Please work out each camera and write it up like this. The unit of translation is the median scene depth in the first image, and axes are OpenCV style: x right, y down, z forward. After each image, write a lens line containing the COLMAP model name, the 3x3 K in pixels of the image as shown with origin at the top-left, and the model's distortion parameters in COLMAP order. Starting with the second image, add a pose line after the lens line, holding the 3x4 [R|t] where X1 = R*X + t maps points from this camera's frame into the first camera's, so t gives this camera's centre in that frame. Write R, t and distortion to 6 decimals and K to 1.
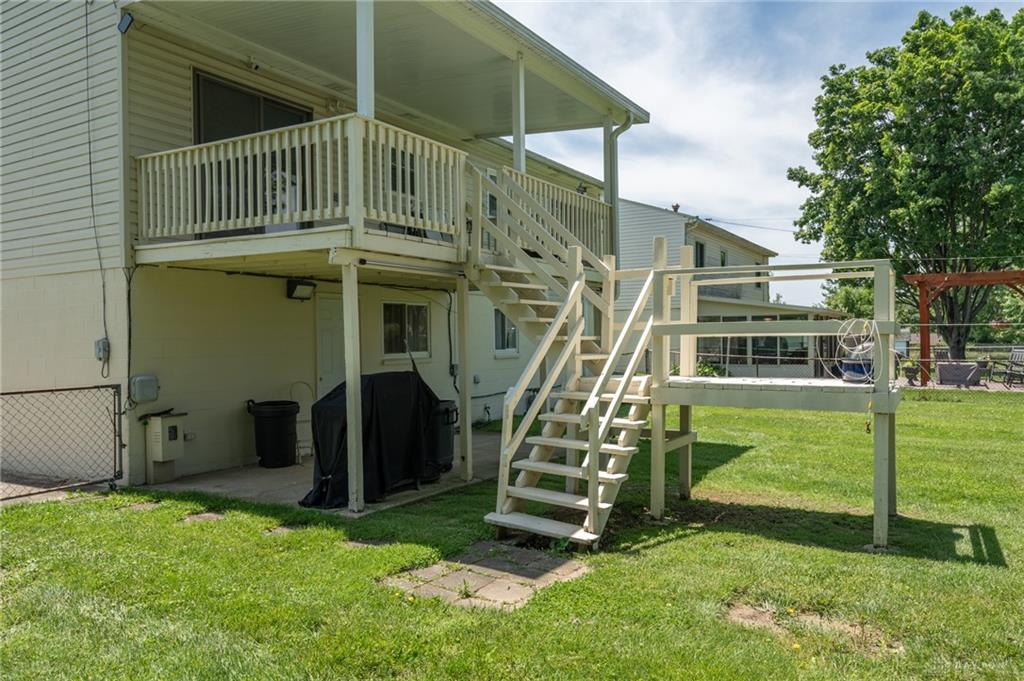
lens RADIAL K [[724.3, 0, 512.9], [0, 724.3, 338.1], [0, 0, 1]] dist [0.002420, -0.000669]
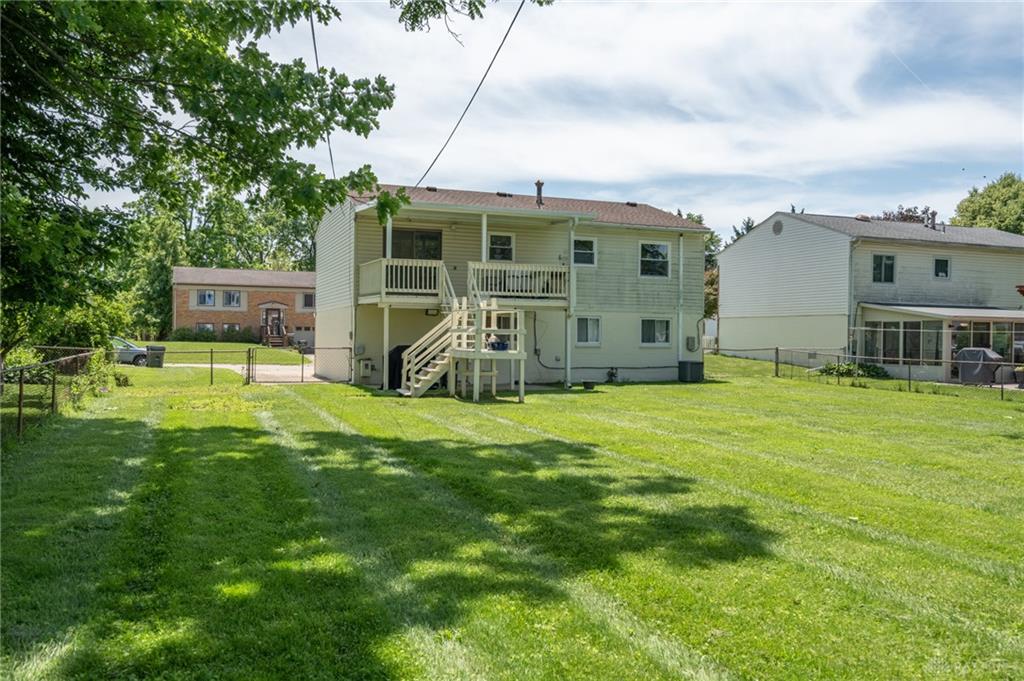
lens RADIAL K [[828.8, 0, 510.2], [0, 828.8, 340.7], [0, 0, 1]] dist [-0.005976, 0.000418]
pose [[0.787031, 0.025366, -0.616392, 1.871888], [-0.021578, 0.999675, 0.013588, -0.018664], [0.616536, 0.002606, 0.787322, -1.116783]]
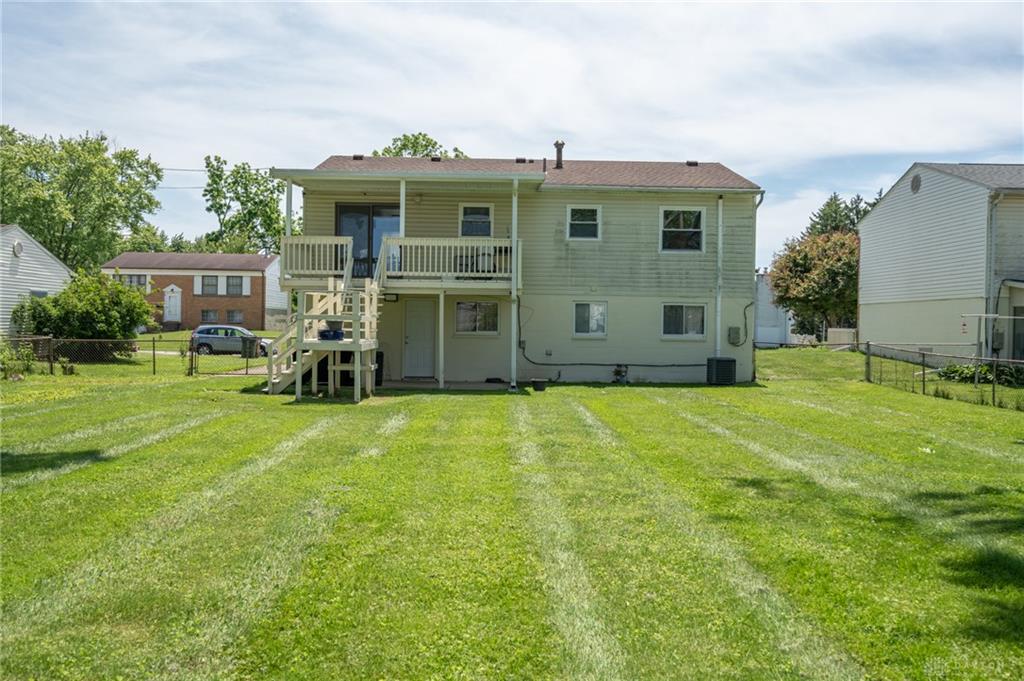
lens RADIAL K [[864.9, 0, 517.2], [0, 864.9, 344.9], [0, 0, 1]] dist [0.003933, -0.016670]
pose [[0.535306, 0.038905, -0.843762, 2.366790], [-0.020935, 0.999243, 0.032793, -0.024073], [0.844399, 0.000110, 0.535715, 0.018841]]
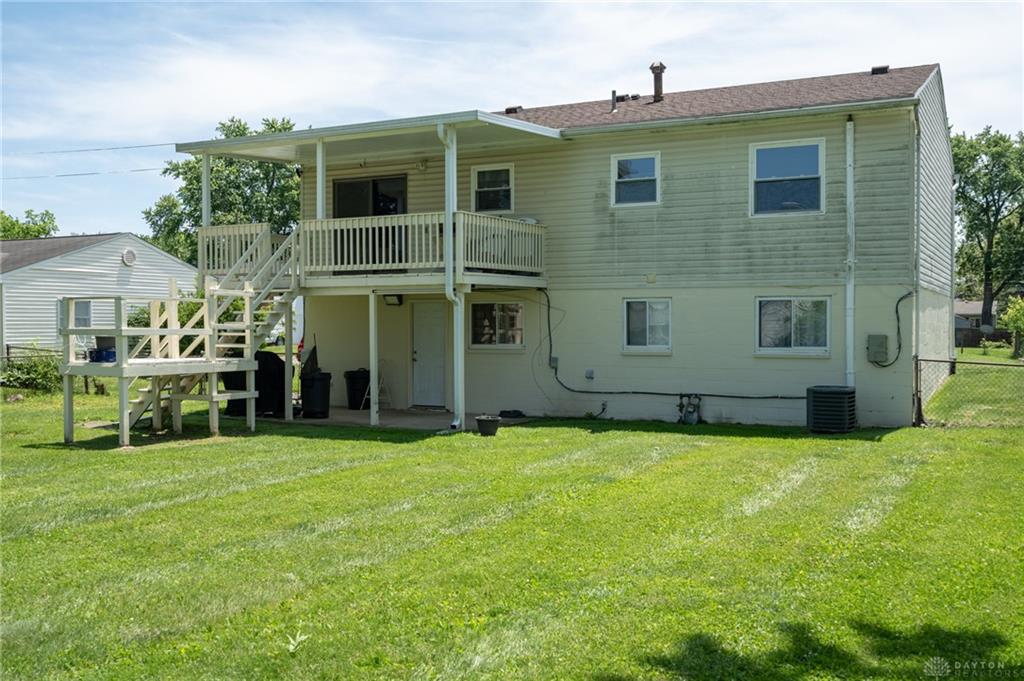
lens RADIAL K [[1029.8, 0, 516.1], [0, 1029.8, 336.4], [0, 0, 1]] dist [0.015309, 0.000000]
pose [[0.060621, 0.021210, -0.997935, 2.302139], [-0.002779, 0.999774, 0.021080, -0.042398], [0.998157, 0.001496, 0.060666, 1.387848]]
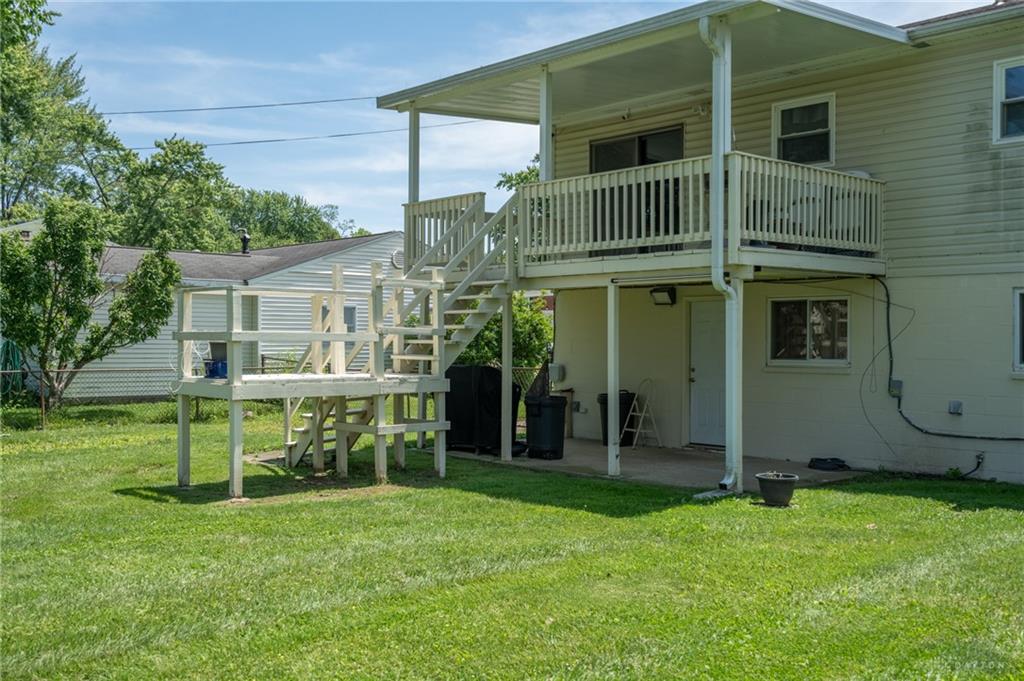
lens RADIAL K [[1029.8, 0, 512.8], [0, 1029.8, 340.1], [0, 0, 1]] dist [0.015309, 0.000000]
pose [[-0.276631, 0.009760, -0.960927, 1.581045], [-0.003474, 0.999932, 0.011157, -0.020494], [0.960970, 0.006424, -0.276578, 1.495806]]
